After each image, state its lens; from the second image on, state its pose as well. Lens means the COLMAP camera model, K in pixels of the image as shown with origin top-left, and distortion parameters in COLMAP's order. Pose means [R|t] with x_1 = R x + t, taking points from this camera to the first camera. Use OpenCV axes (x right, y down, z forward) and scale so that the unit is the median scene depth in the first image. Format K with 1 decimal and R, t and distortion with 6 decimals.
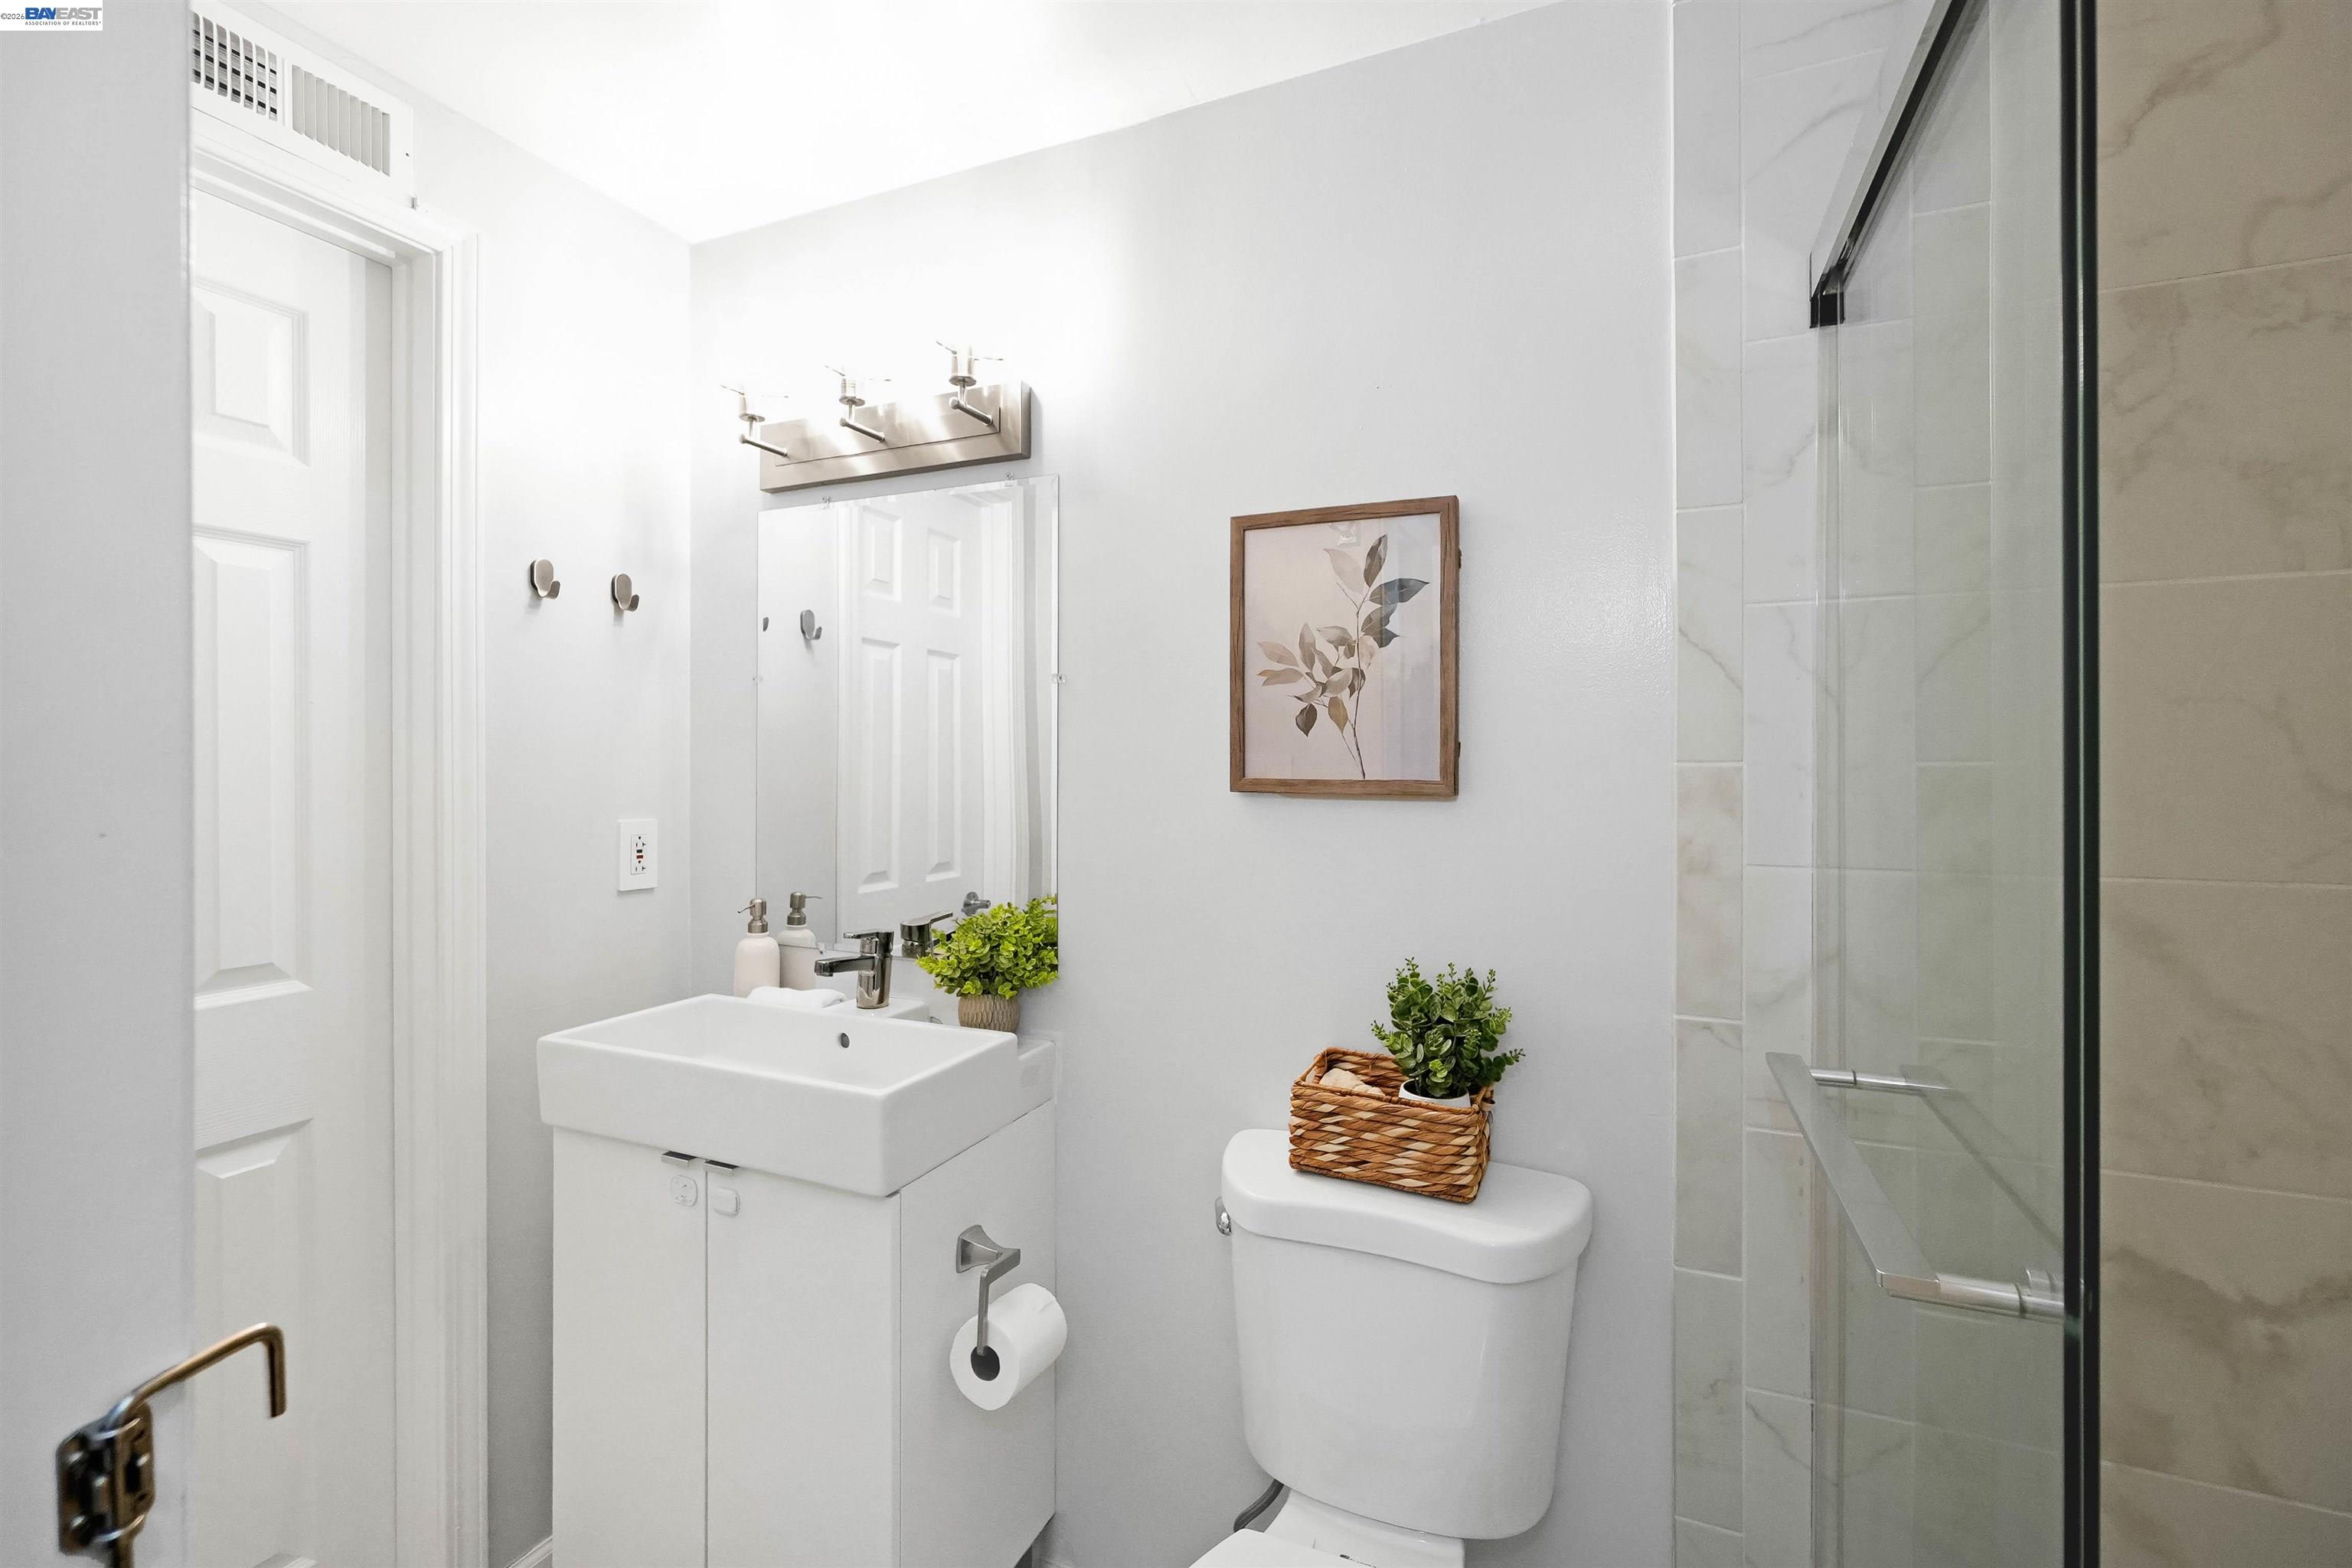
lens RADIAL K [[1028.0, 0, 1173.0], [0, 1028.0, 779.1], [0, 0, 1]] dist [-0.003183, 0.000492]
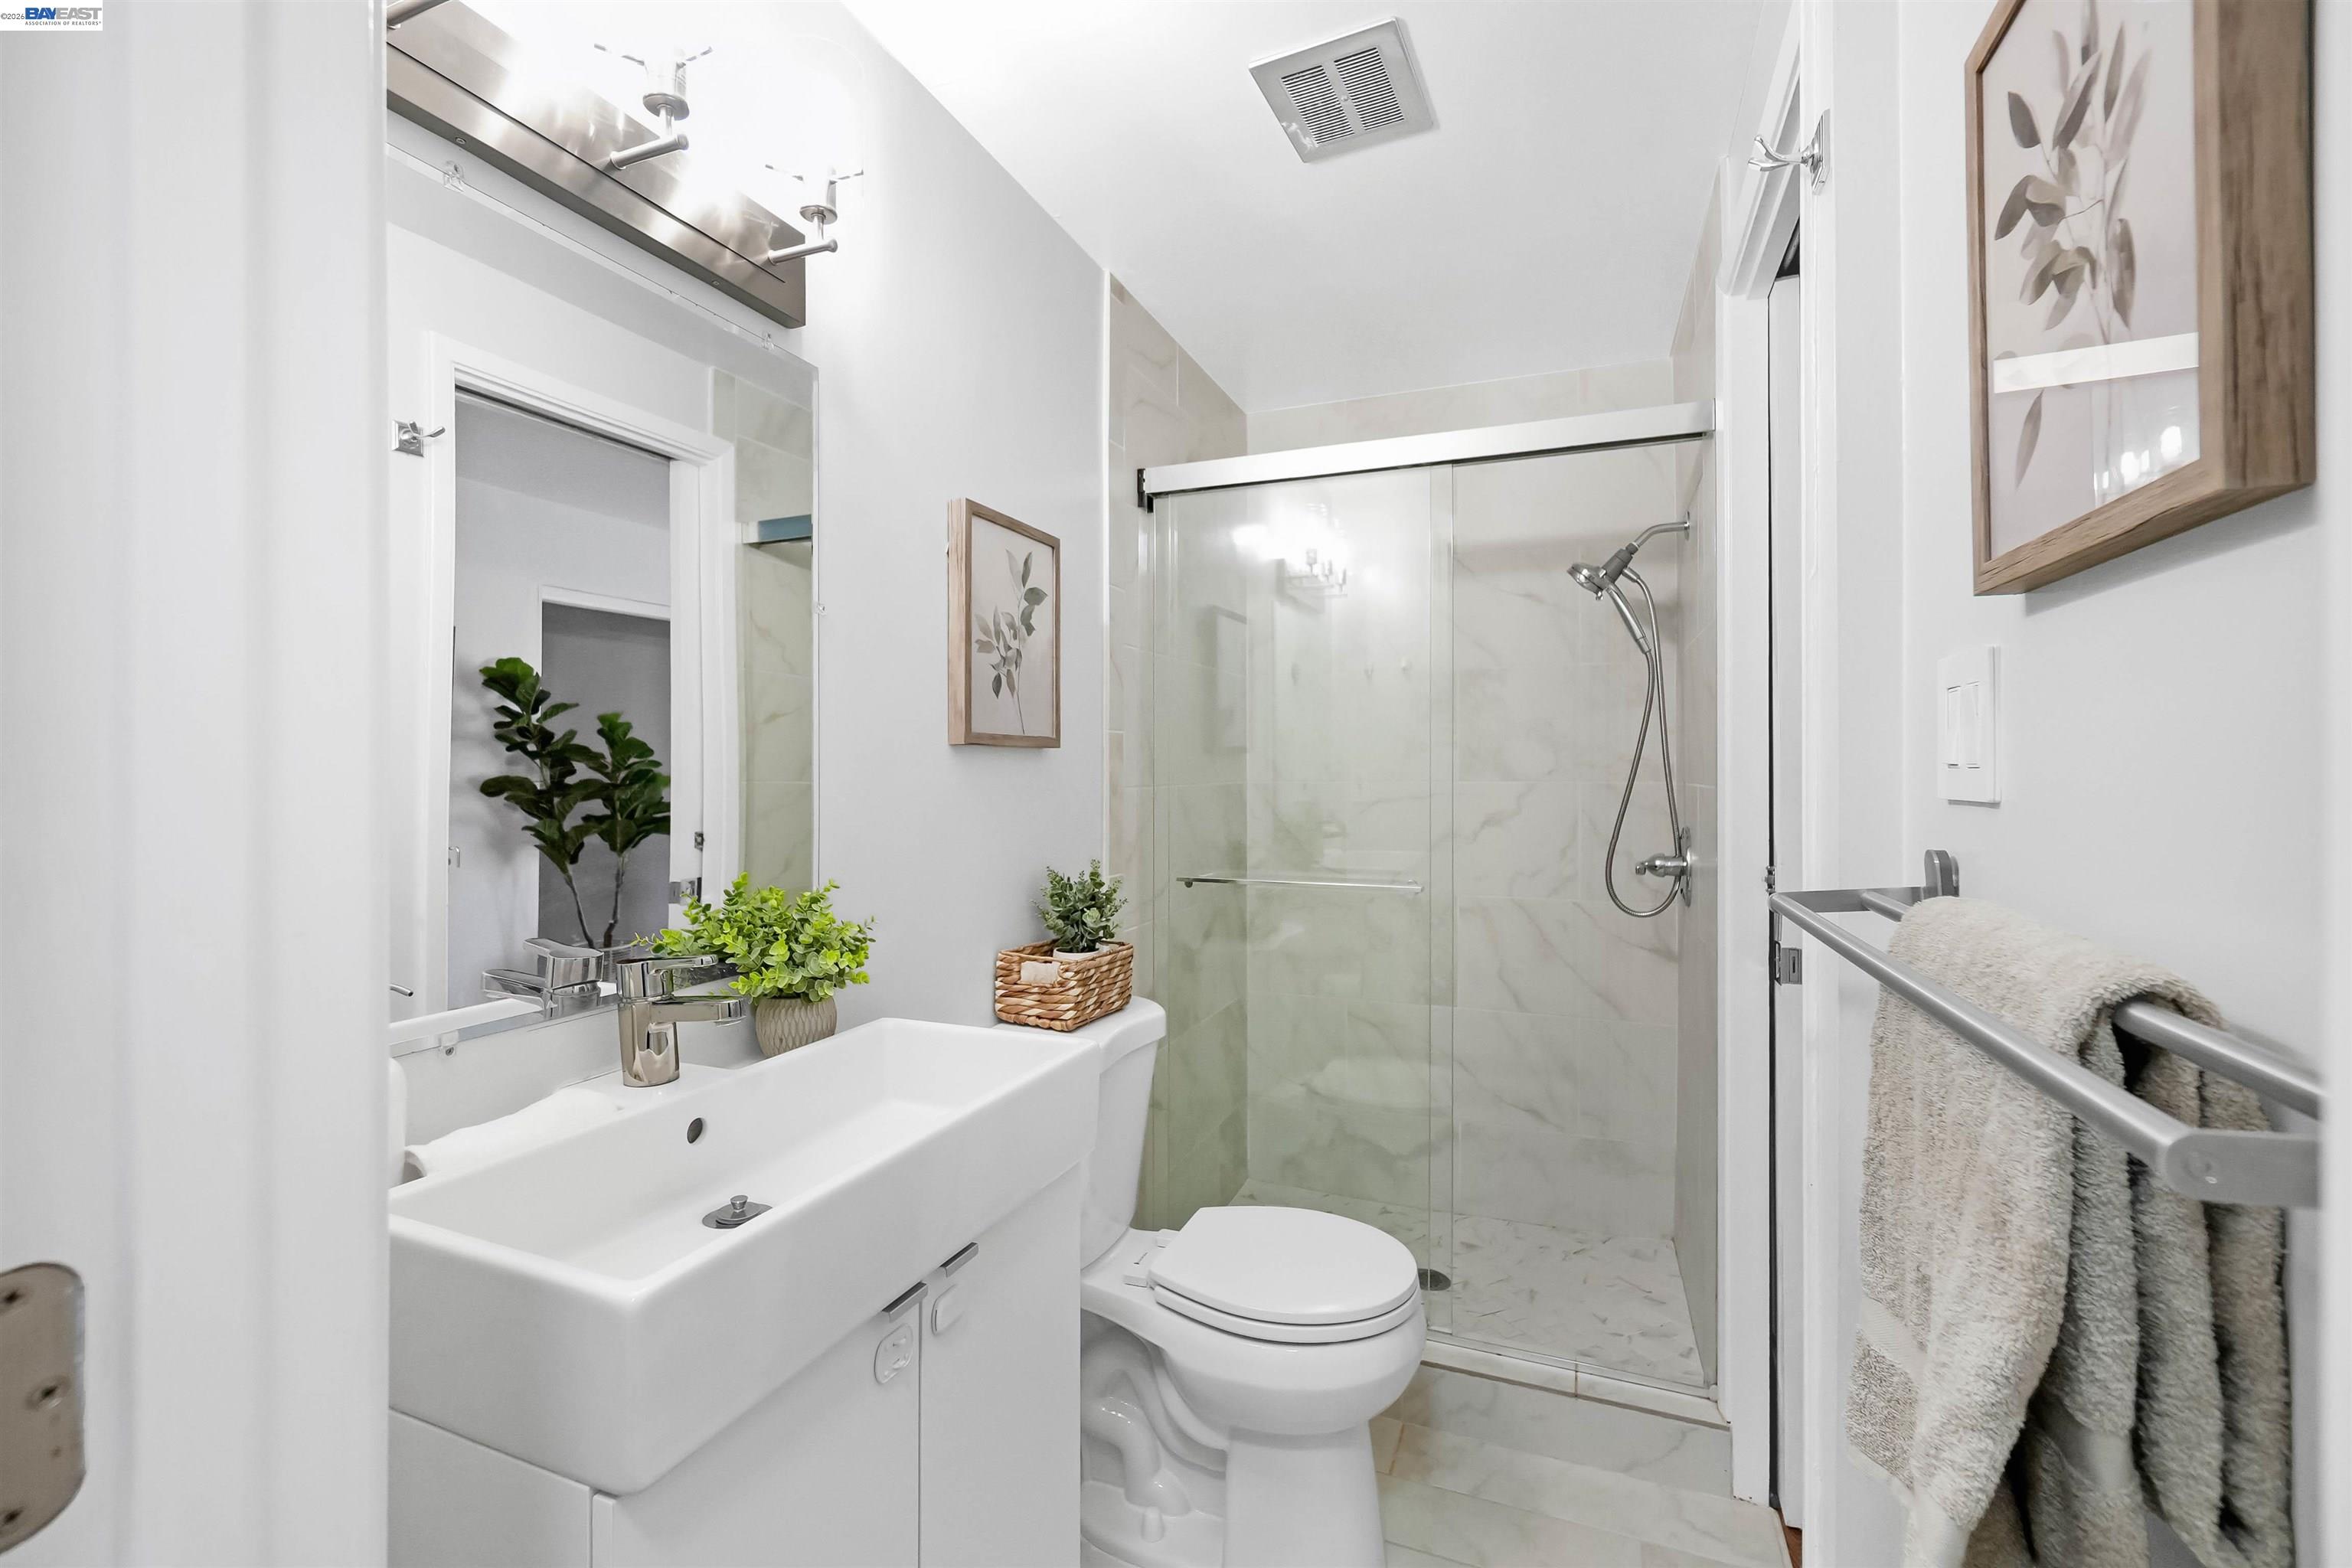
lens RADIAL K [[1028.0, 0, 1168.4], [0, 1028.0, 766.7], [0, 0, 1]] dist [-0.003183, 0.000492]
pose [[-0.022878, -0.001931, 0.999736, -1.107752], [0.009500, 0.999953, 0.002149, 0.038558], [-0.999693, 0.009547, -0.022859, 0.837885]]
